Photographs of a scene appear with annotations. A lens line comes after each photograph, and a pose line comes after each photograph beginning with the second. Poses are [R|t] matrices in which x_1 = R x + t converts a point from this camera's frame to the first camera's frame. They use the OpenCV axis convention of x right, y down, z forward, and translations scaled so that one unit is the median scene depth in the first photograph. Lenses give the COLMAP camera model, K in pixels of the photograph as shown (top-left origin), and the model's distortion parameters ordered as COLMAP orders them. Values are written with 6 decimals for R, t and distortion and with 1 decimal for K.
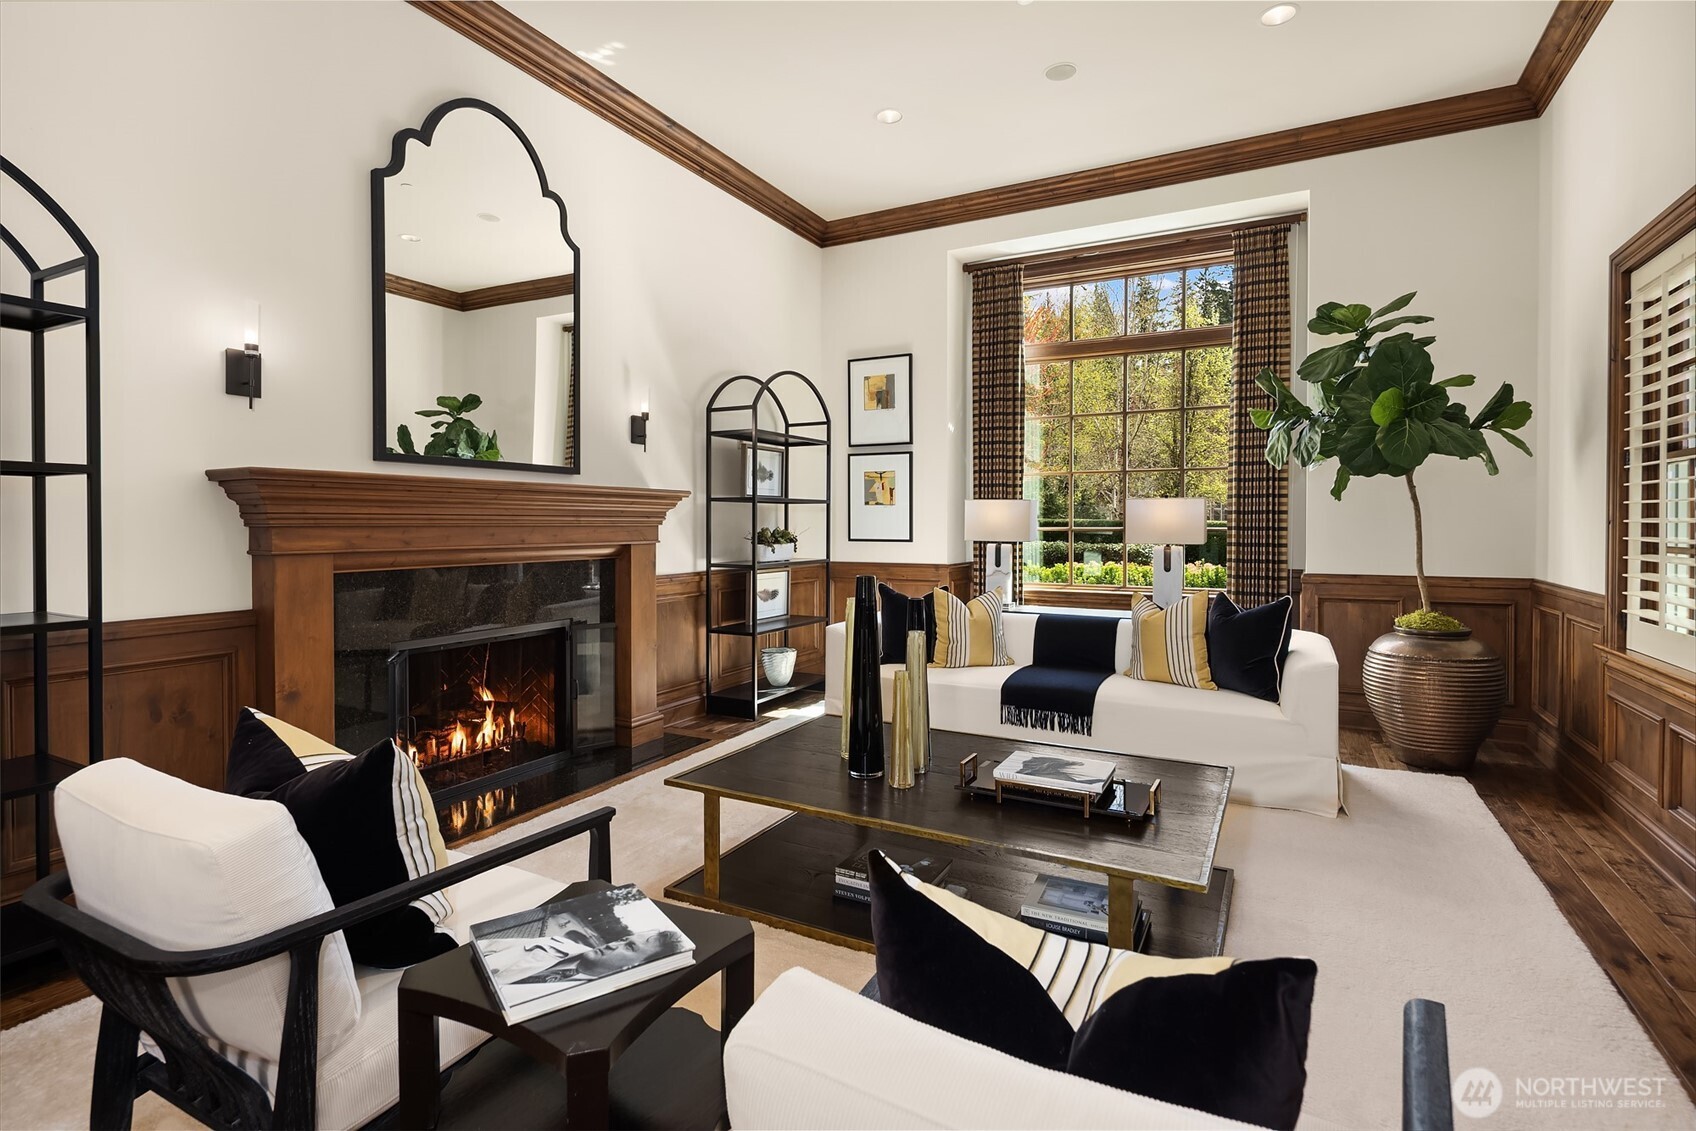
lens RADIAL K [[810.8, 0, 854.5], [0, 810.8, 525.1], [0, 0, 1]] dist [0.017271, -0.001002]
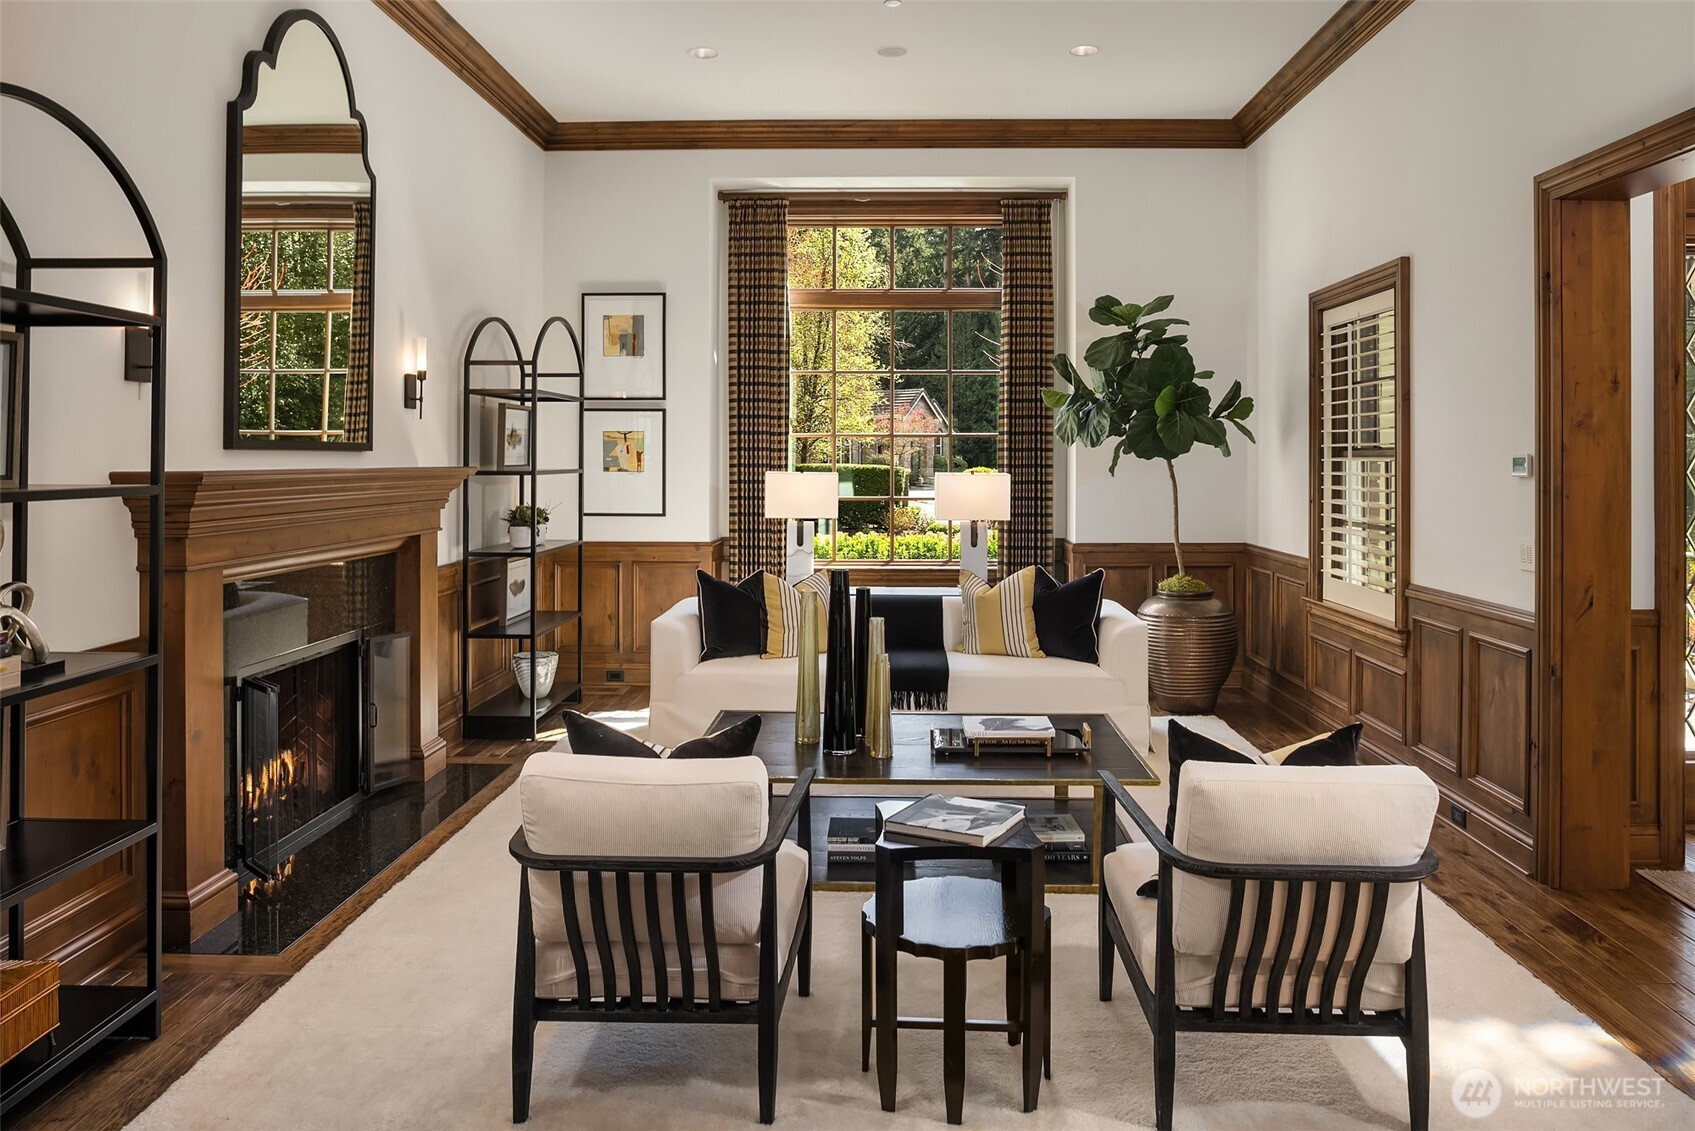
lens RADIAL K [[1201.9, 0, 853.0], [0, 1201.9, 438.3], [0, 0, 1]] dist [-0.006286, 0.002180]
pose [[0.898069, 0.007569, 0.439790, -0.385745], [0.000334, 0.999840, -0.017890, -0.048103], [-0.439855, 0.016214, 0.897922, -0.260714]]
